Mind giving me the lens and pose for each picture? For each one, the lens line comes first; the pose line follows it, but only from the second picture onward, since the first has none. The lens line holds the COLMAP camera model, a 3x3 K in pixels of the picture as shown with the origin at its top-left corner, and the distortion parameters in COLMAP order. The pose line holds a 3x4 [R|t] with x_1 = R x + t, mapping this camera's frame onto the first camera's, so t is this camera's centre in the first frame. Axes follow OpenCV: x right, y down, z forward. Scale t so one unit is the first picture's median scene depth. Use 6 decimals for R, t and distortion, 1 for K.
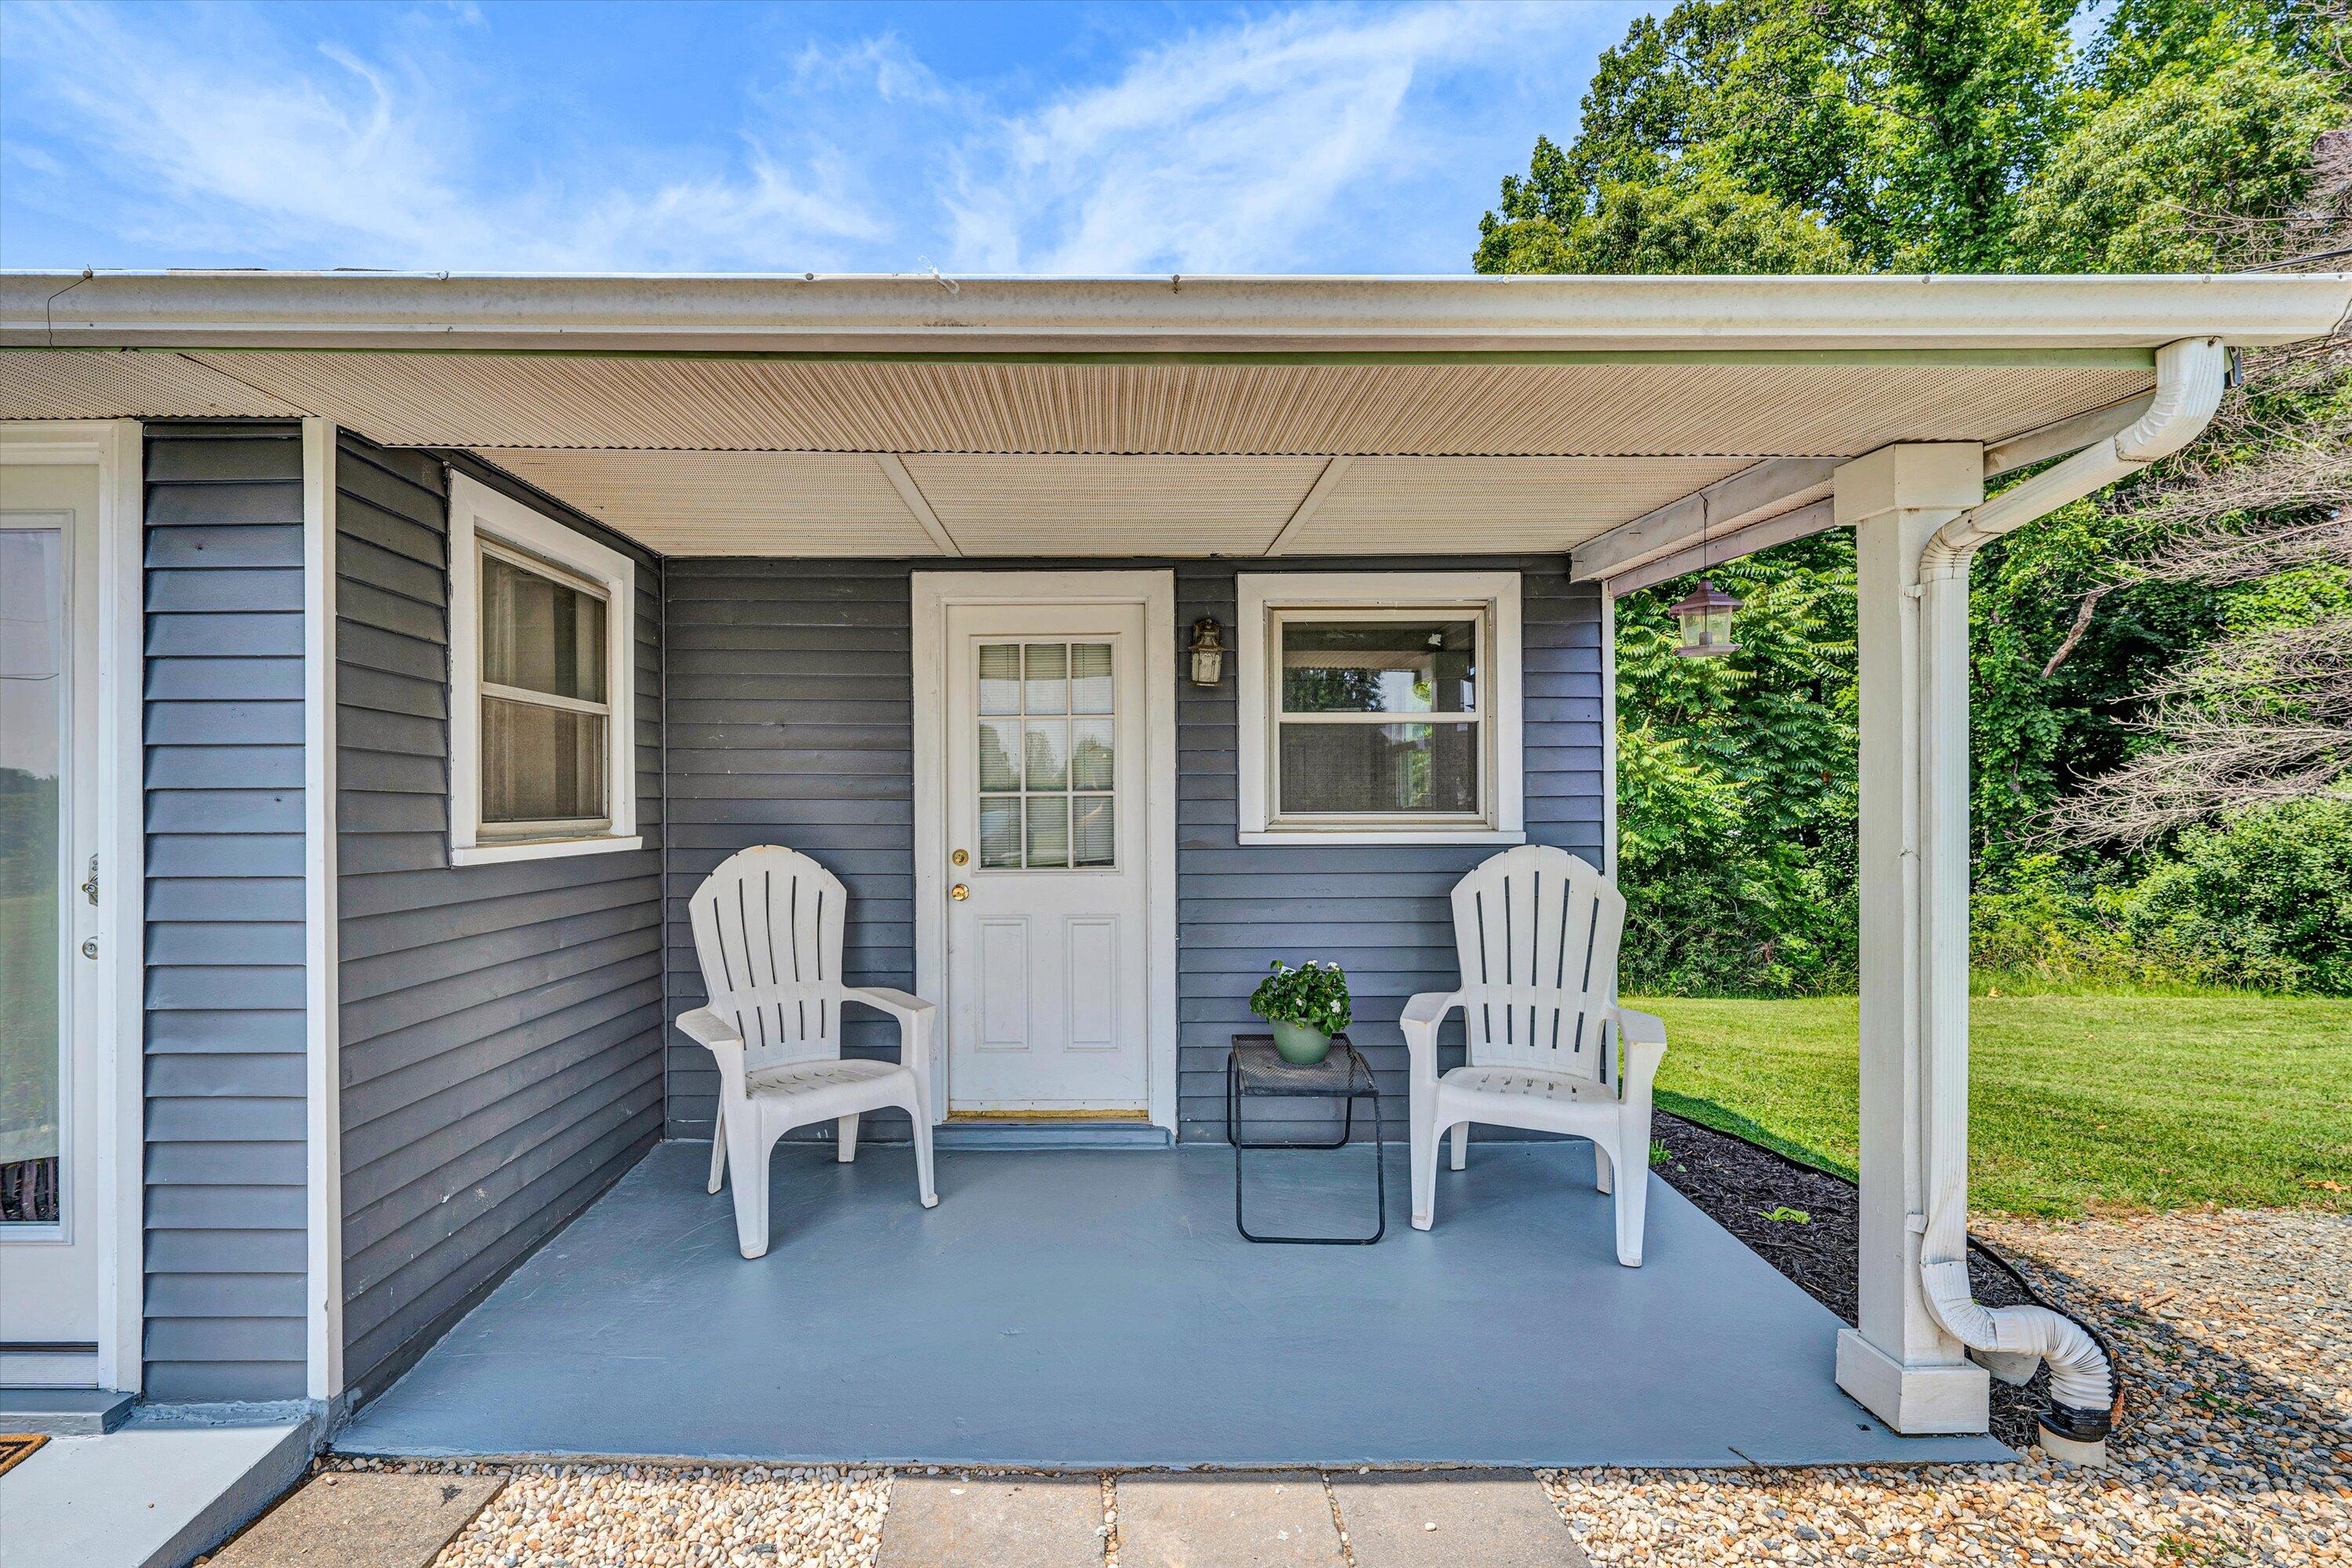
lens RADIAL K [[1074.0, 0, 1097.8], [0, 1074.0, 797.2], [0, 0, 1]] dist [0.000246, 0.000536]
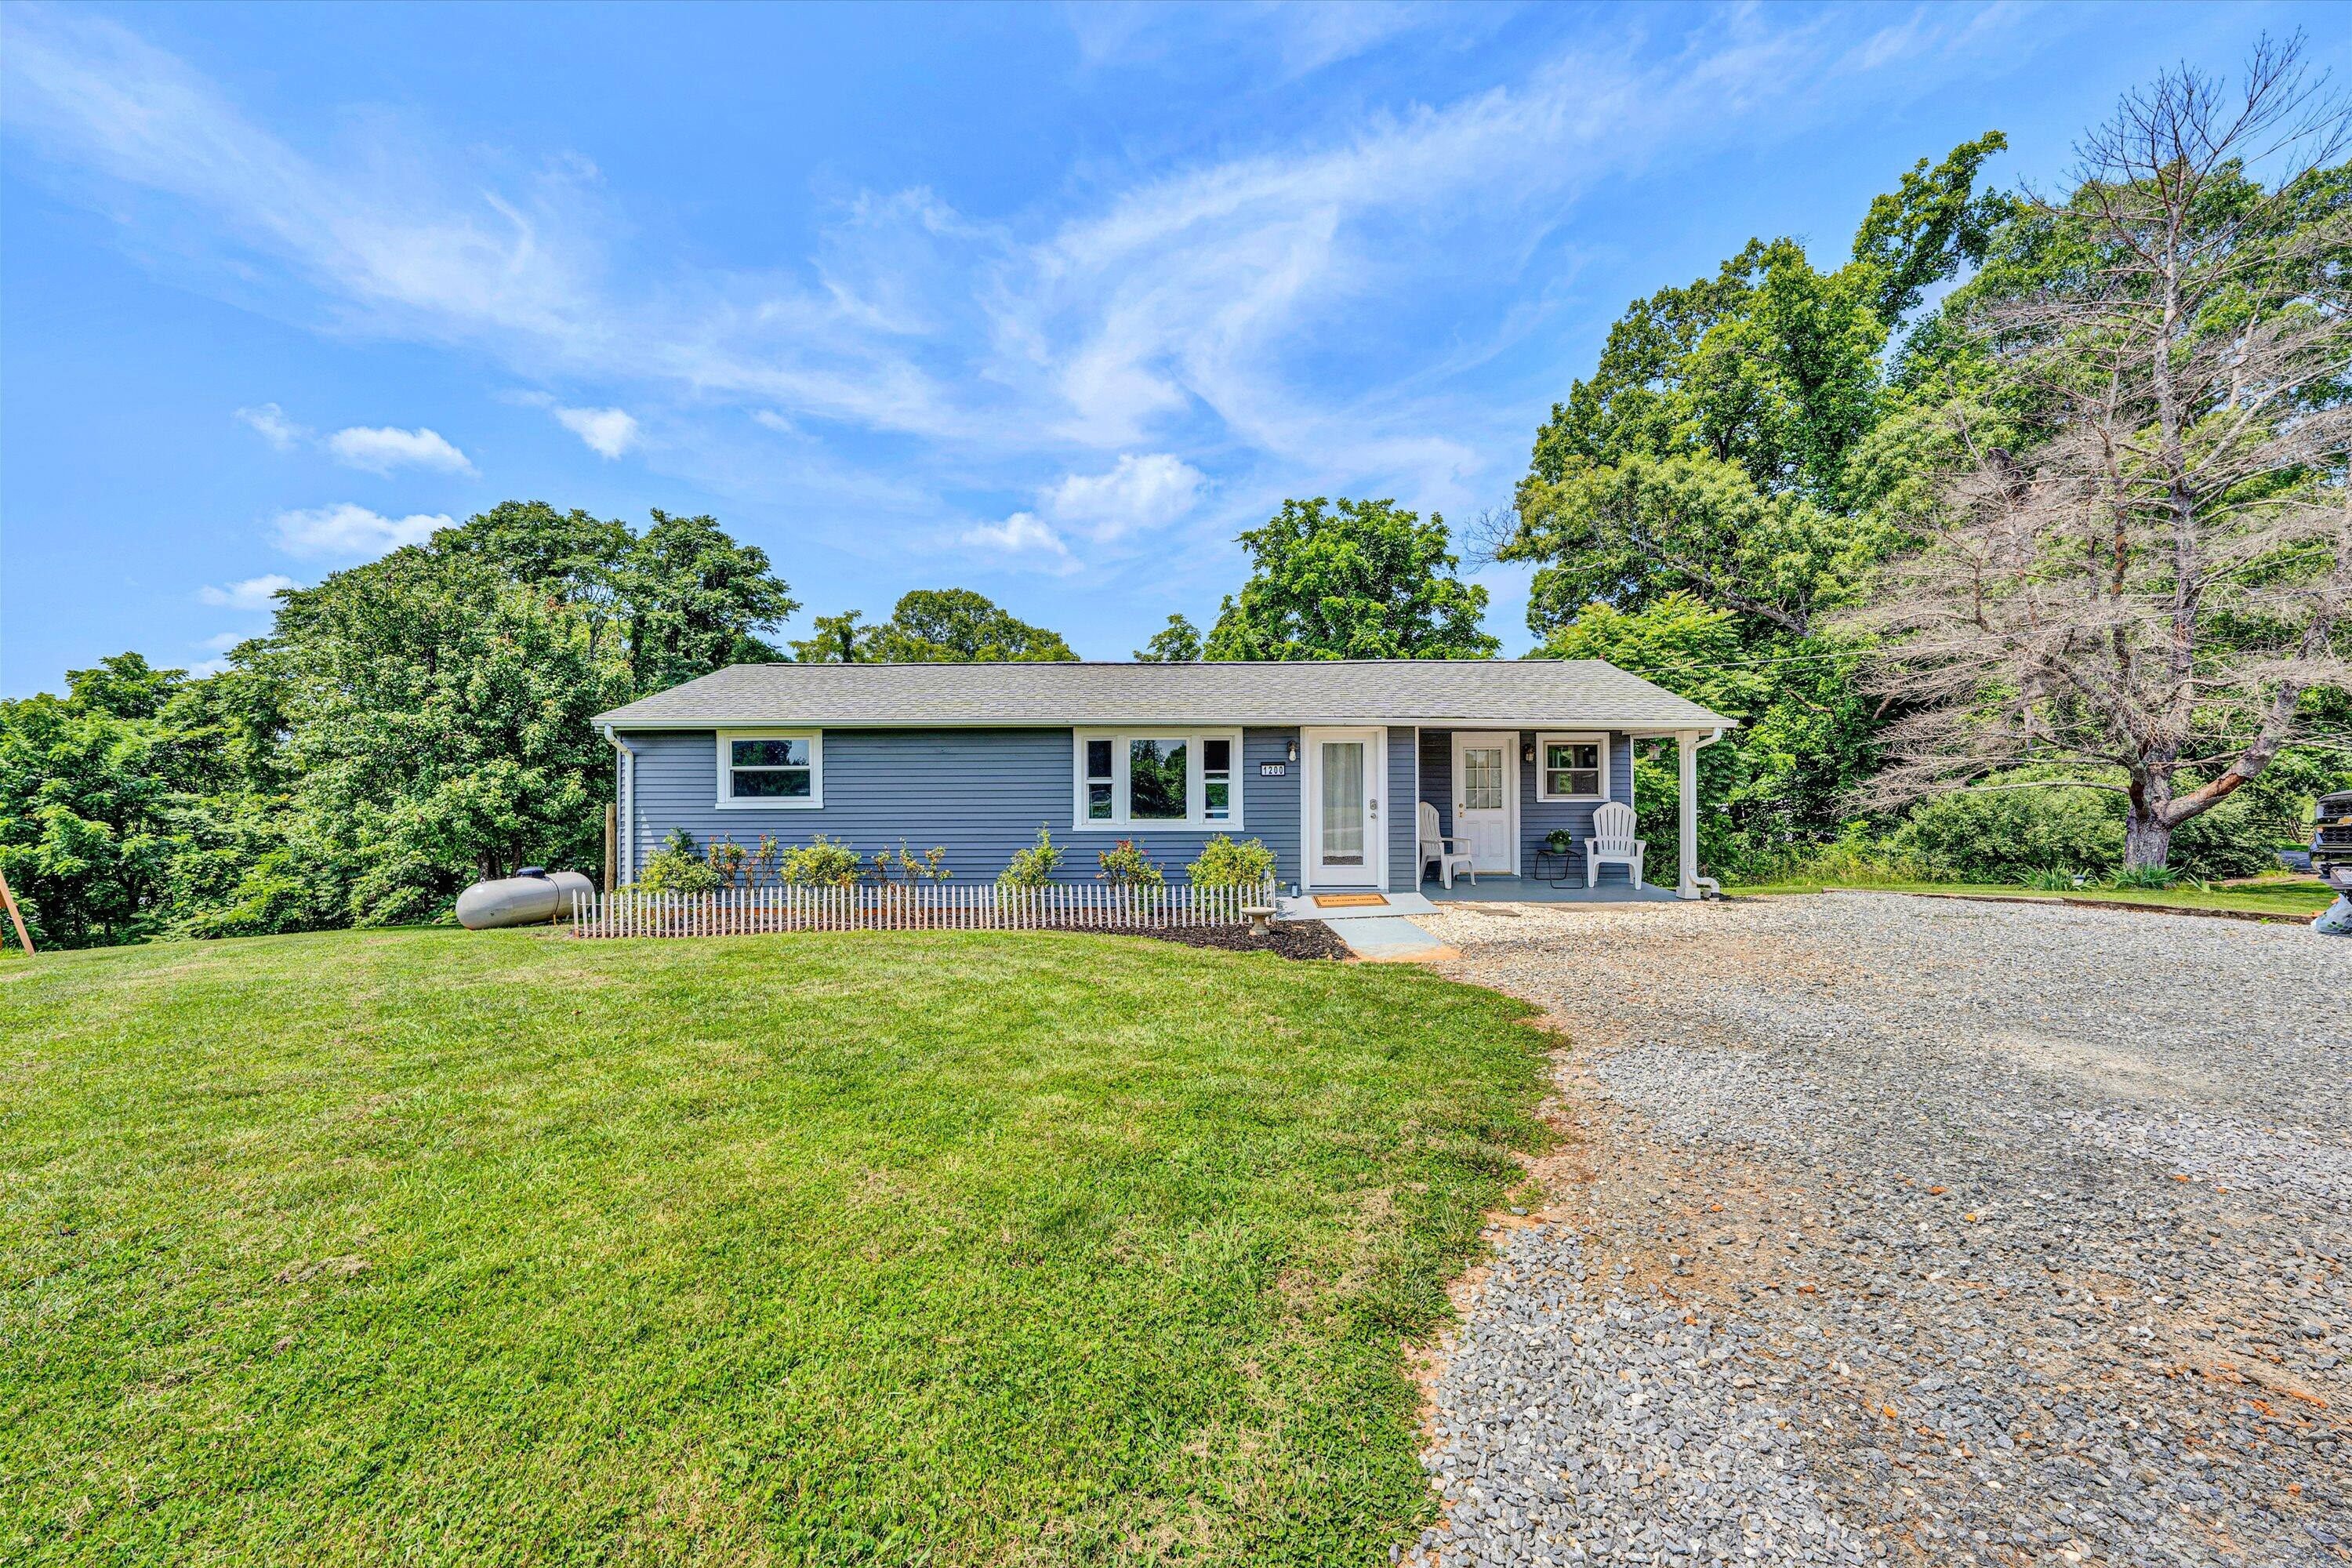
lens RADIAL K [[898.3, 0, 1177.6], [0, 898.3, 781.9], [0, 0, 1]] dist [0.000924, -0.000017]
pose [[0.999994, 0.000872, -0.003486, -0.361482], [-0.000896, 0.999977, -0.006714, -0.001962], [0.003480, 0.006717, 0.999971, -0.705245]]
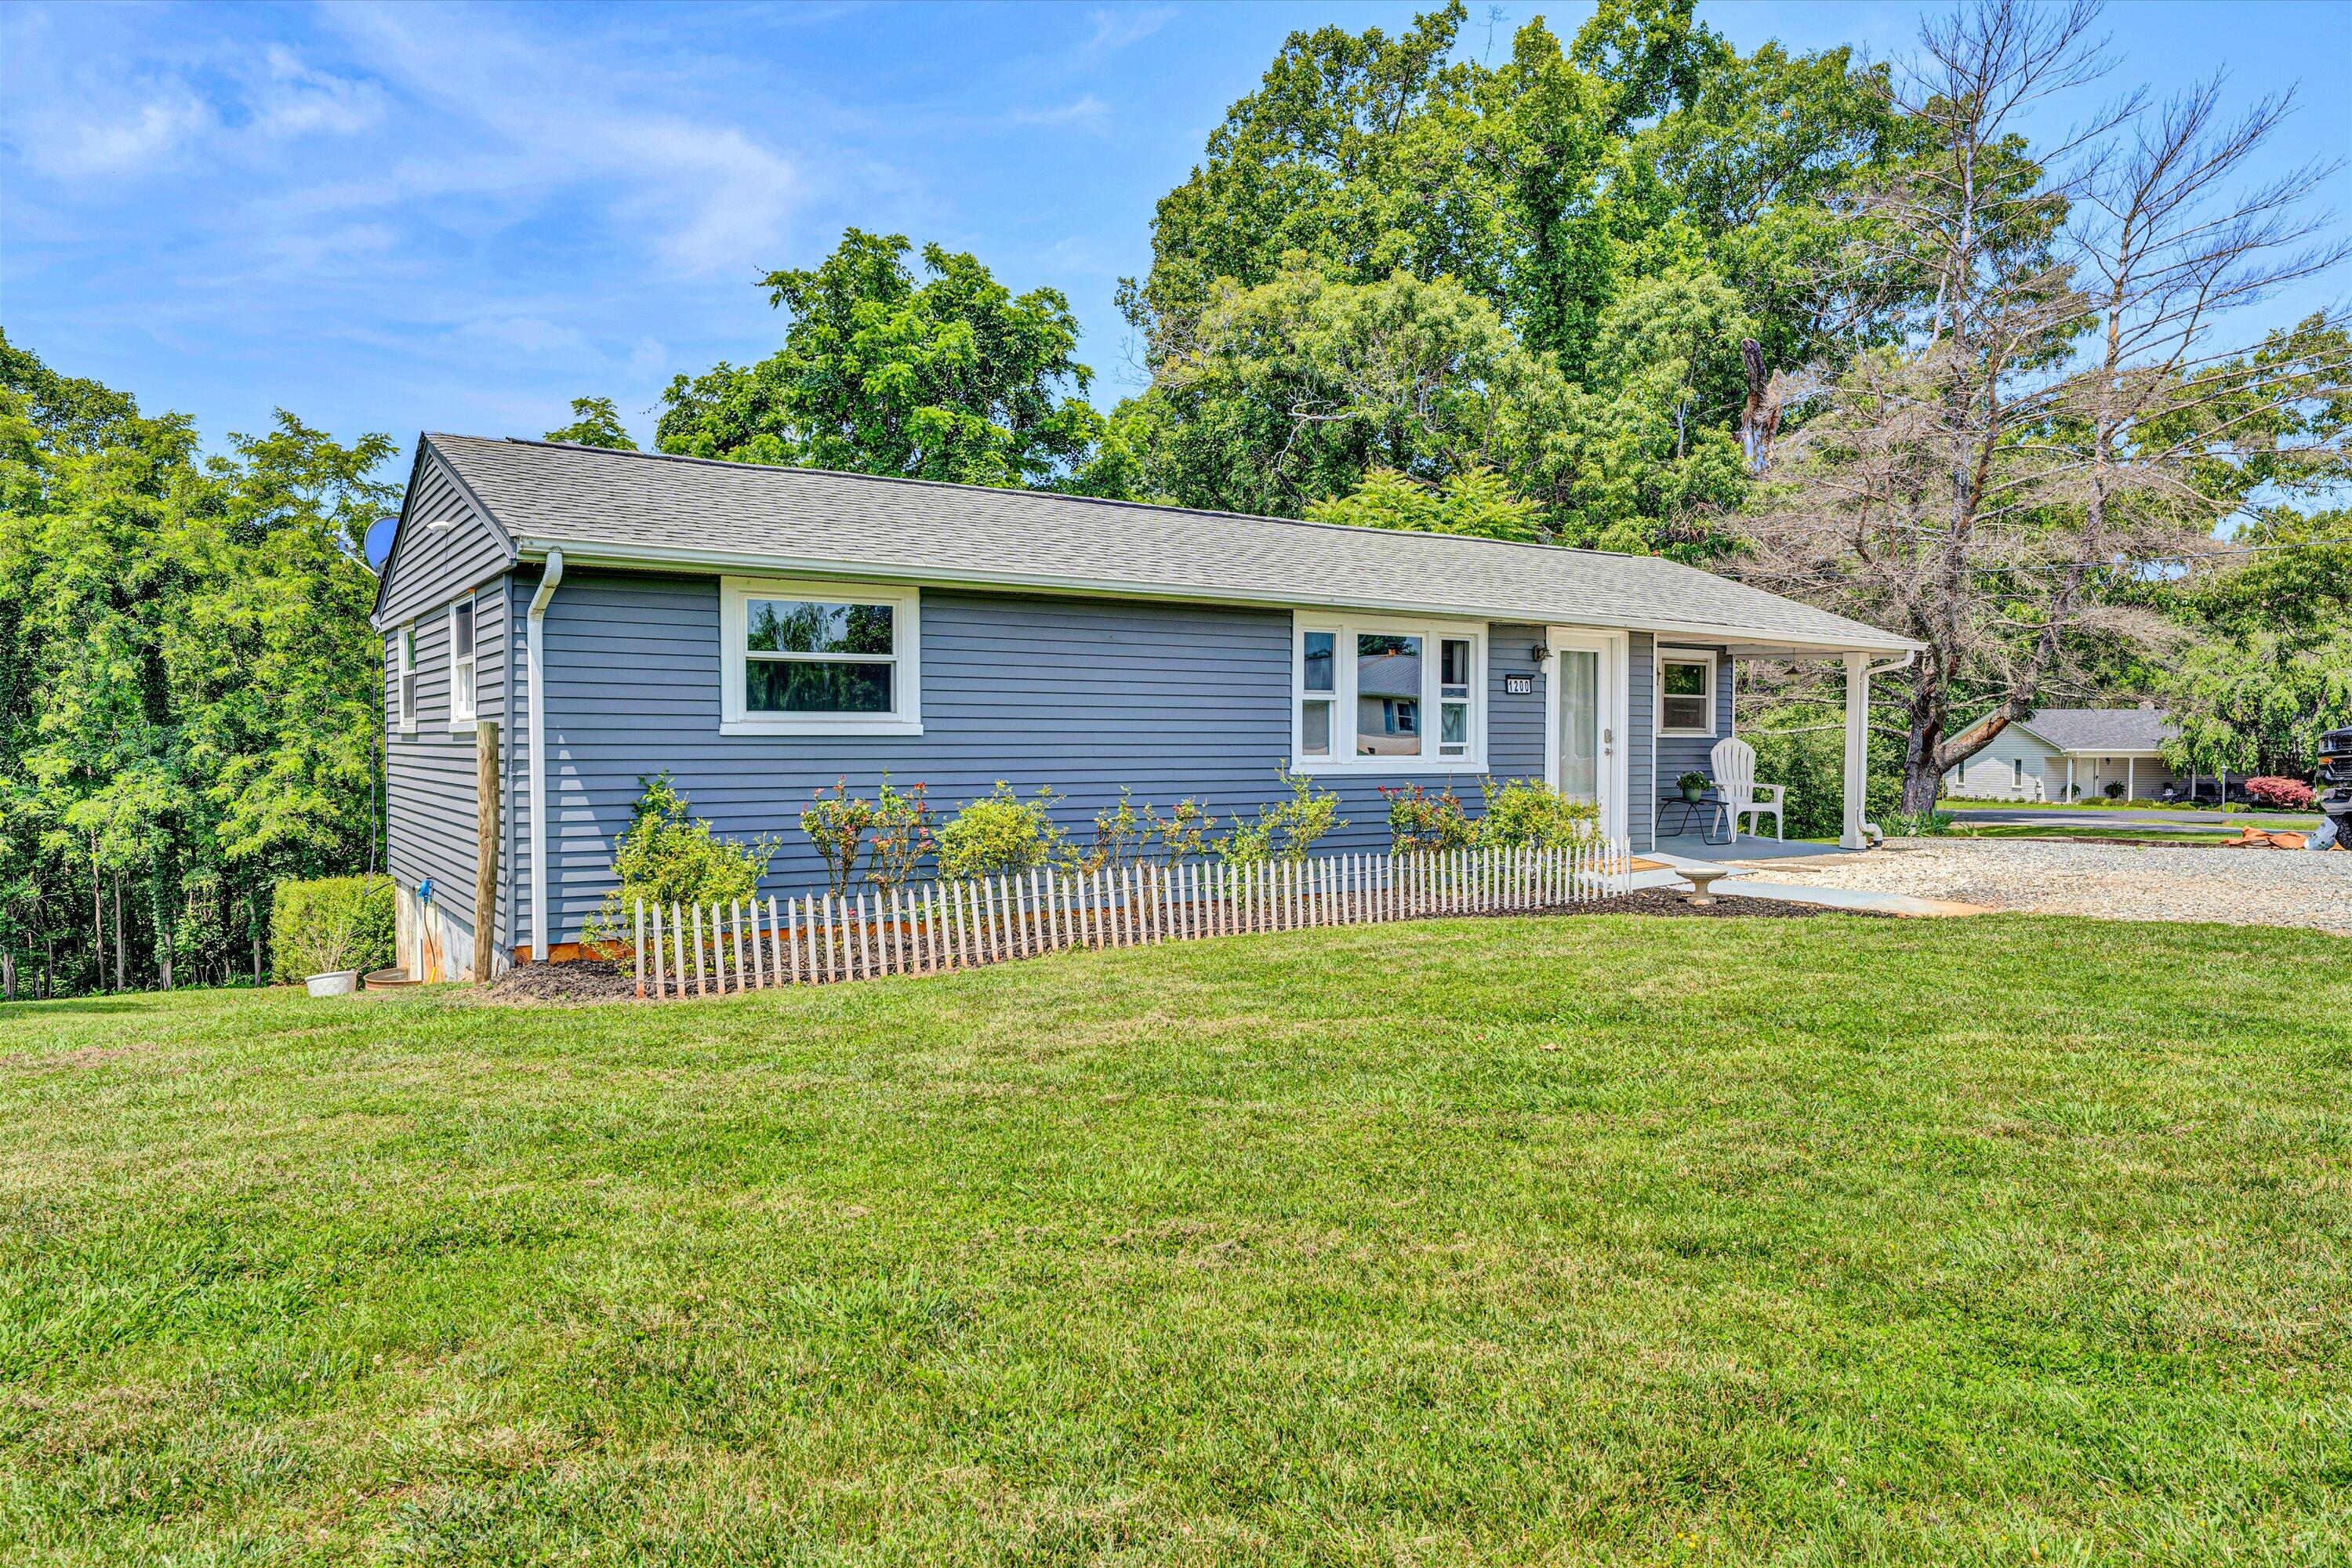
lens RADIAL K [[1530.8, 0, 1171.2], [0, 1530.8, 783.2], [0, 0, 1]] dist [0.000873, 0.000045]
pose [[0.831073, -0.008282, 0.556102, -1.058494], [-0.008345, 0.999591, 0.027358, 0.020593], [-0.556101, -0.027377, 0.830664, -0.567845]]
